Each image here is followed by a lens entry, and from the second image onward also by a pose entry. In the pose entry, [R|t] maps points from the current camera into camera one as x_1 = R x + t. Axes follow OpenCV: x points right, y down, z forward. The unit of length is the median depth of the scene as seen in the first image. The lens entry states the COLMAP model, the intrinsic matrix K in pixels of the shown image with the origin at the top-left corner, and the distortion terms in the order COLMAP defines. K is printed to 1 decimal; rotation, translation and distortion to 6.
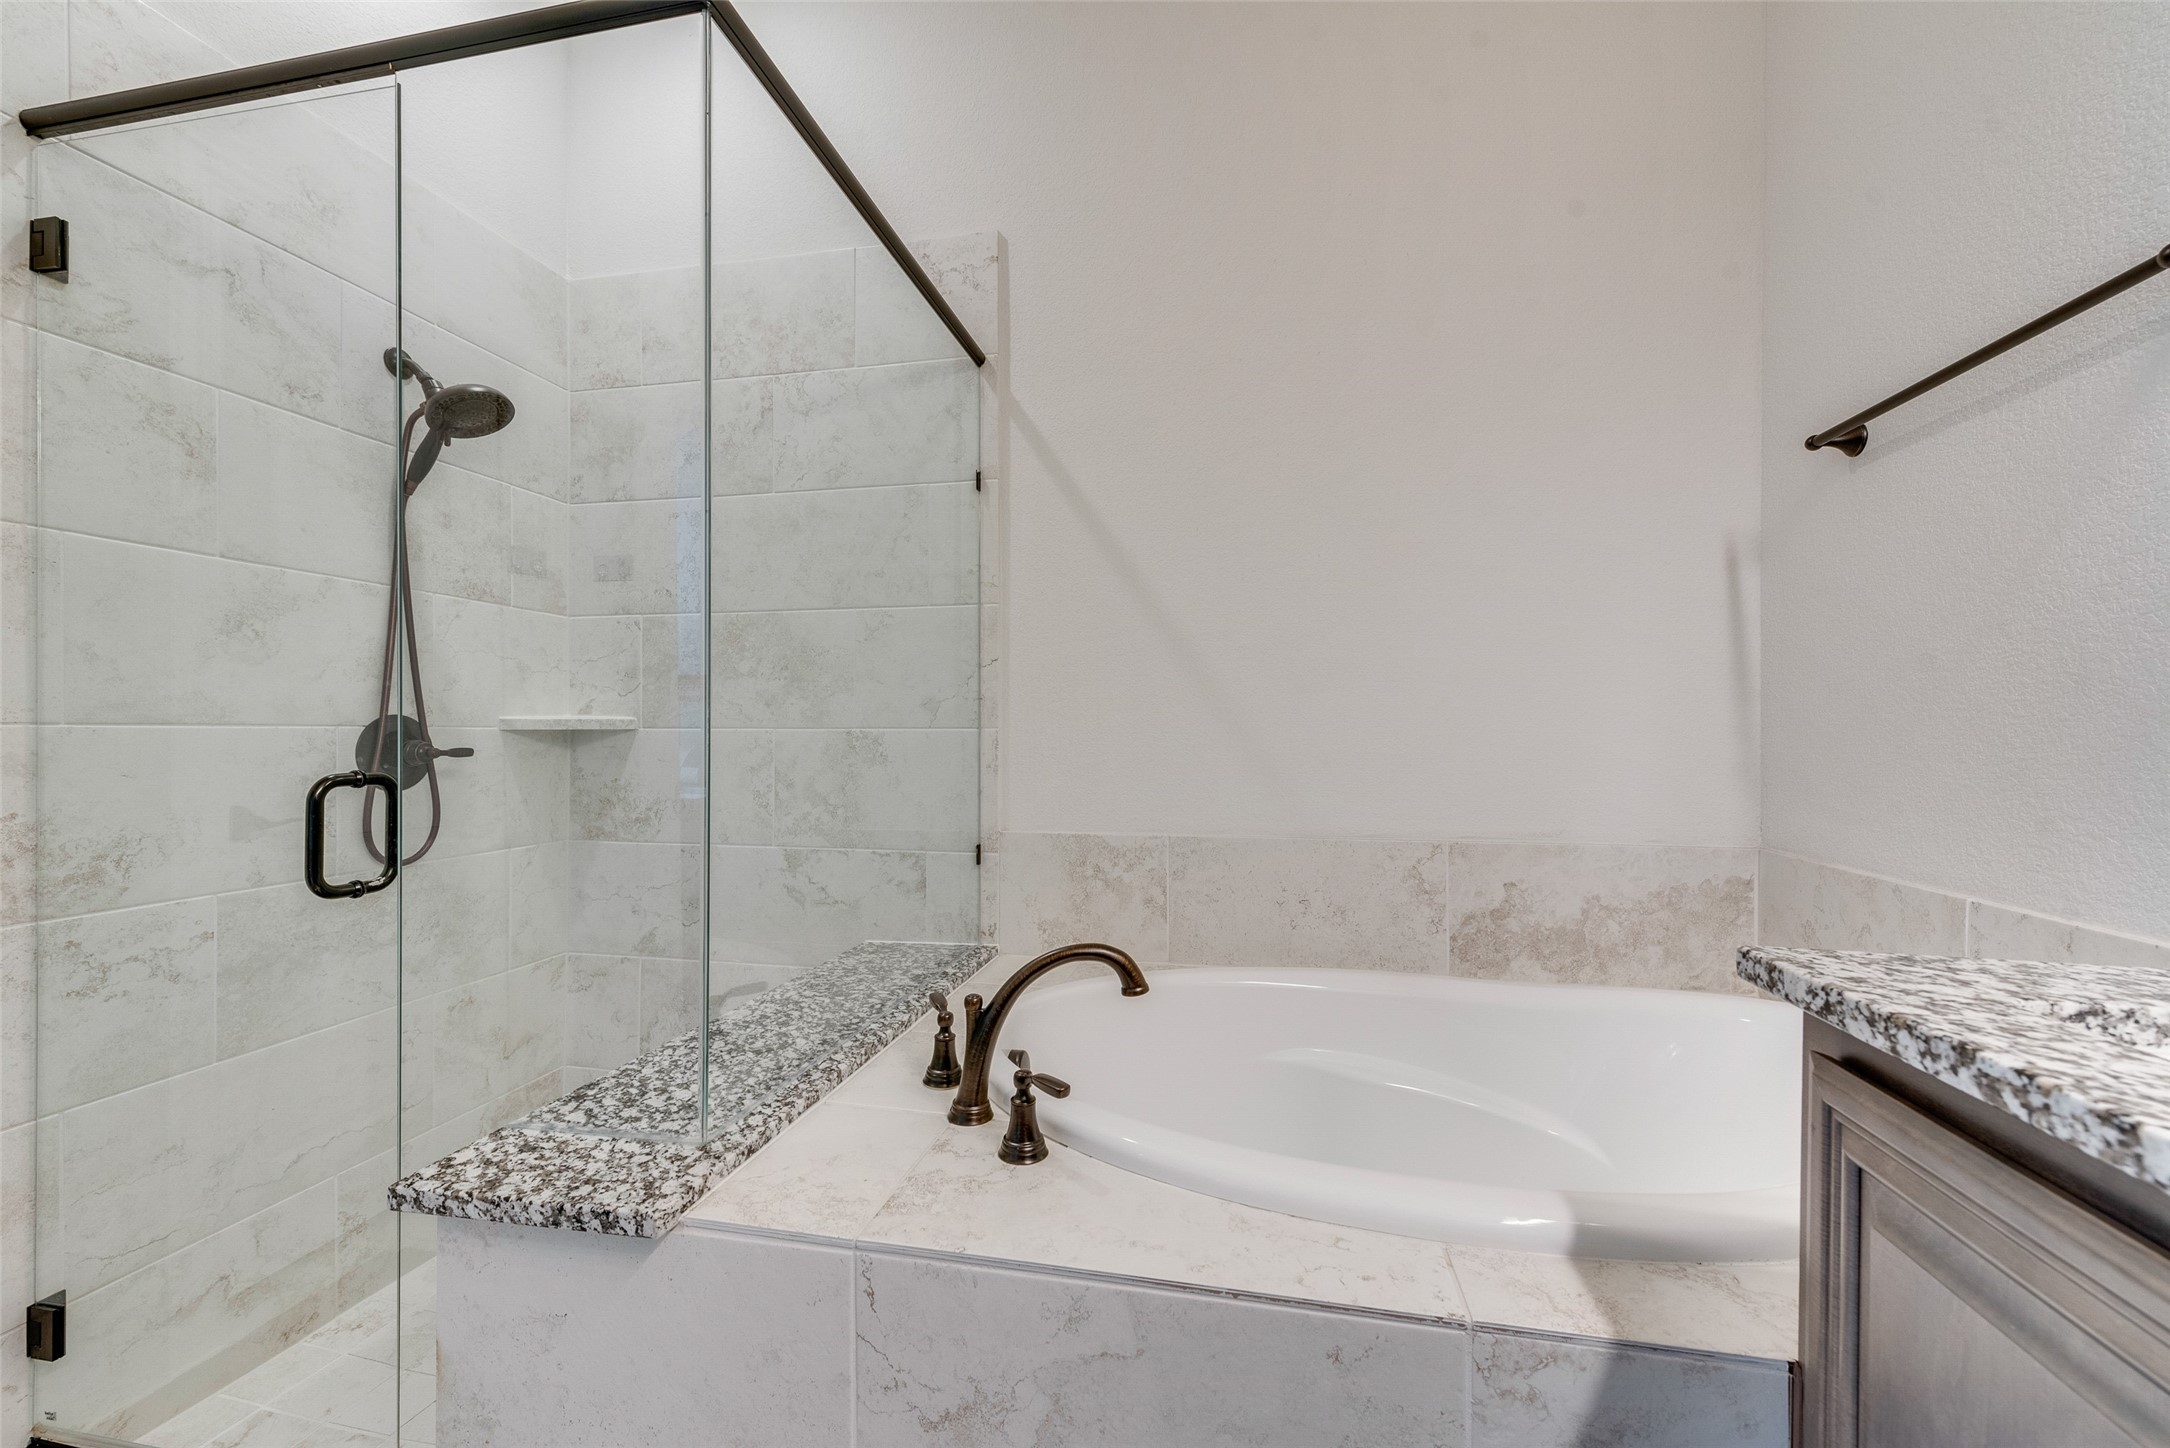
lens RADIAL K [[855.0, 0, 1086.9], [0, 855.0, 735.4], [0, 0, 1]] dist [0.014282, -0.000575]
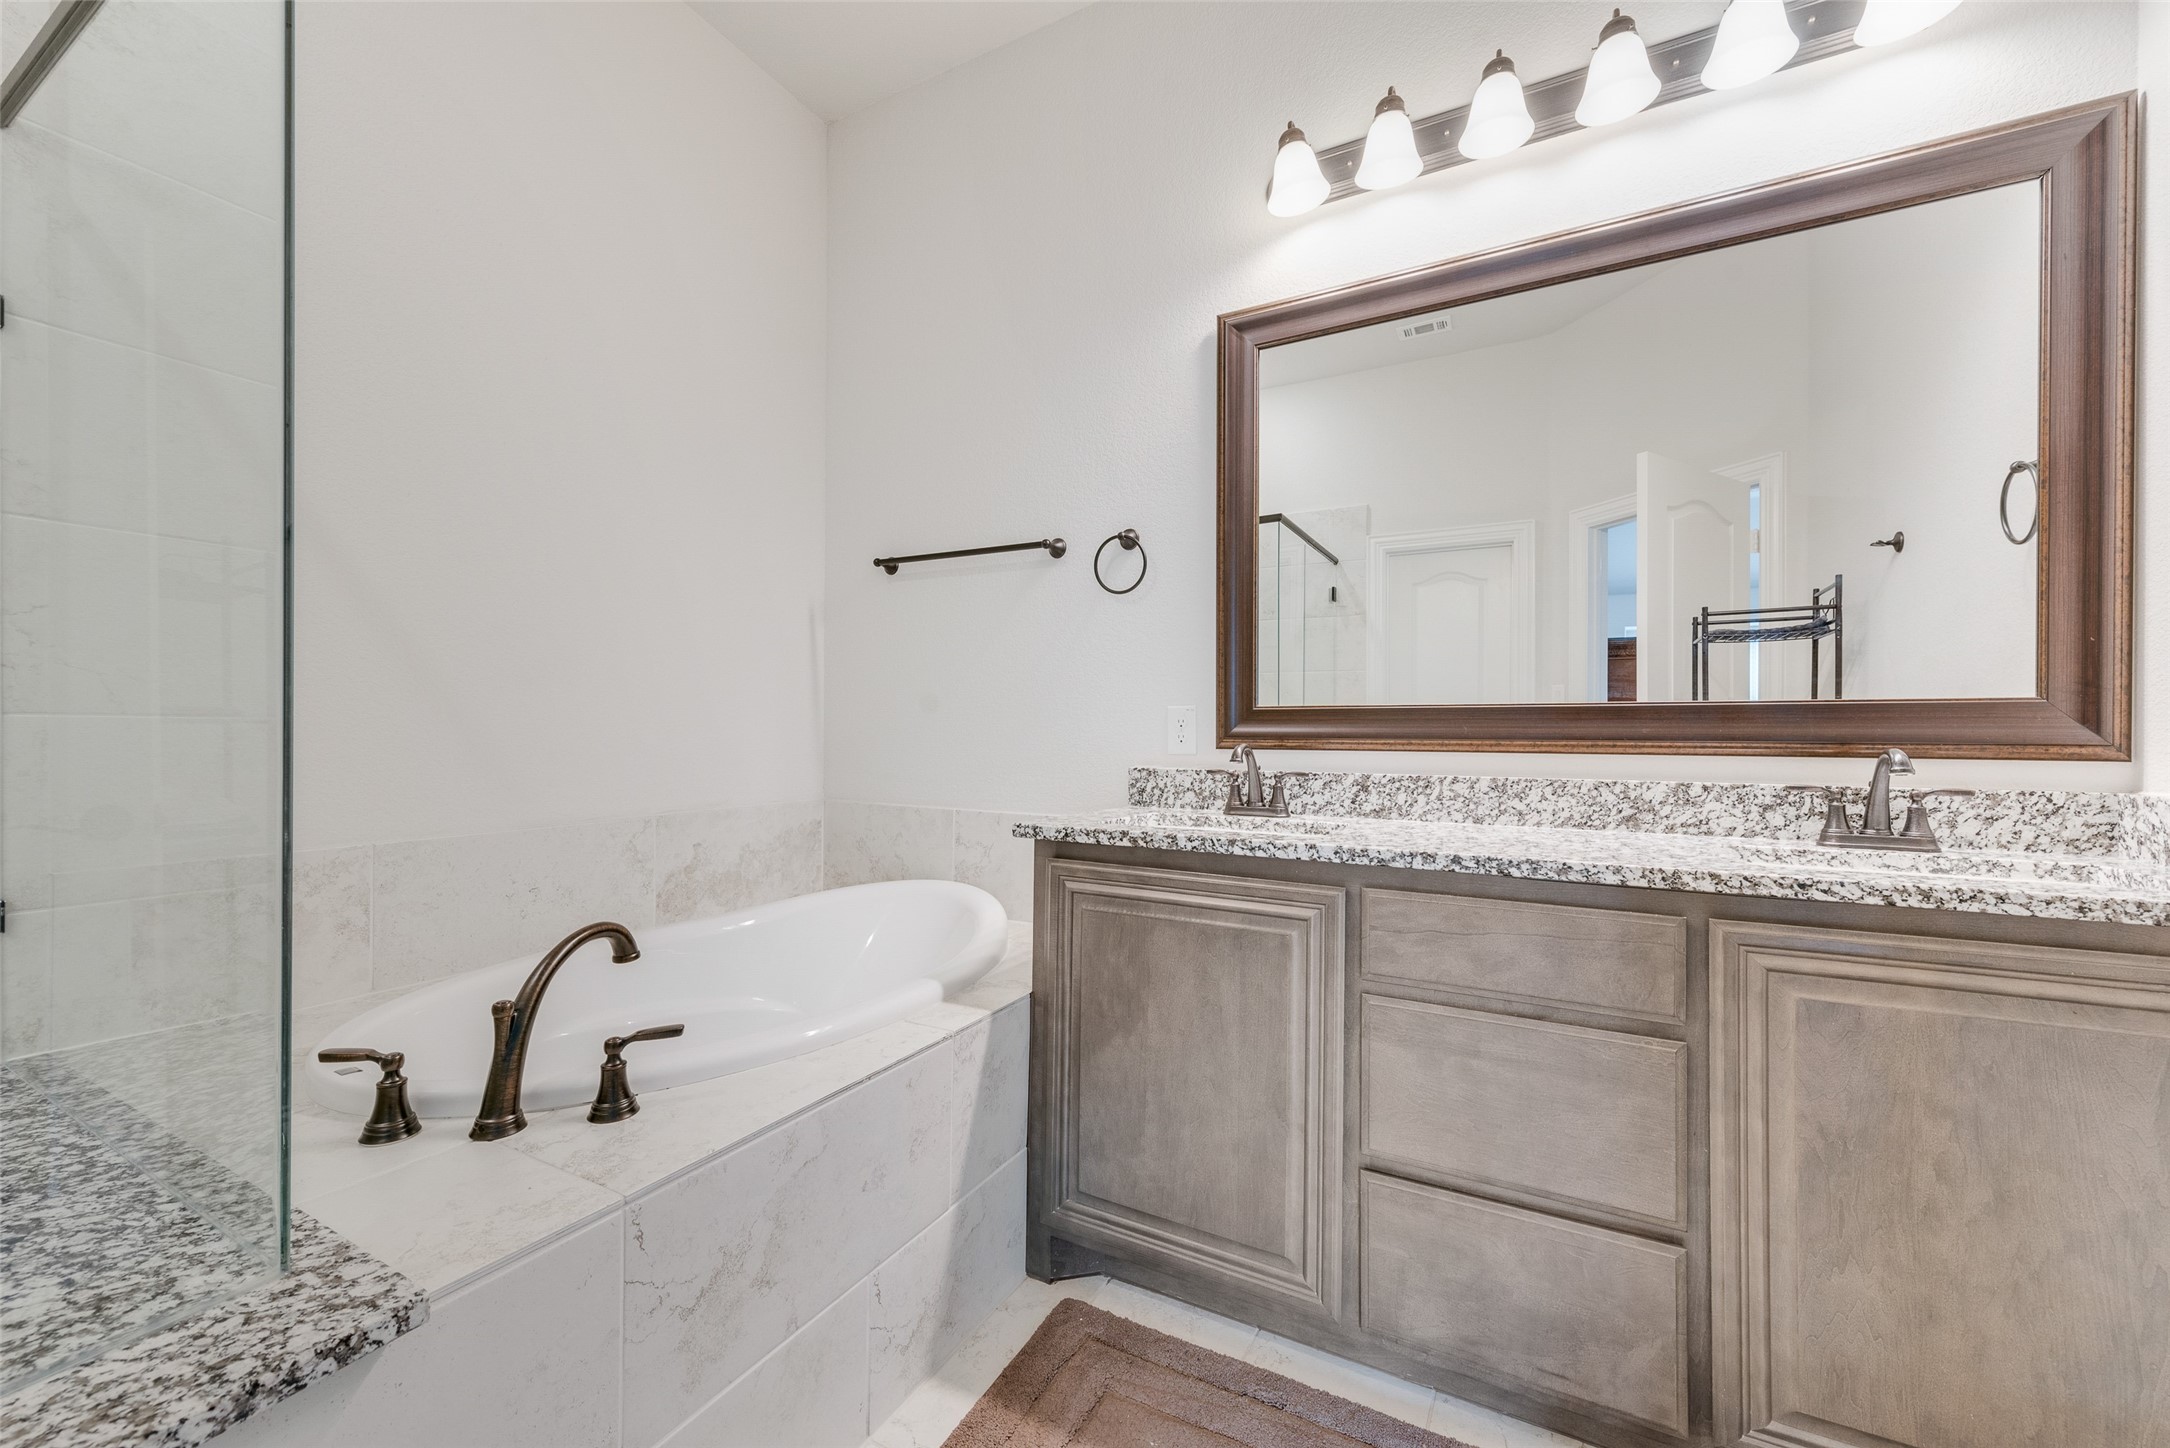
lens RADIAL K [[855.0, 0, 1086.9], [0, 855.0, 735.4], [0, 0, 1]] dist [0.014282, -0.000575]
pose [[0.293941, -0.004212, 0.955814, -0.964125], [-0.004954, 0.999970, 0.005930, -0.000562], [-0.955811, -0.006478, 0.293912, 0.114070]]
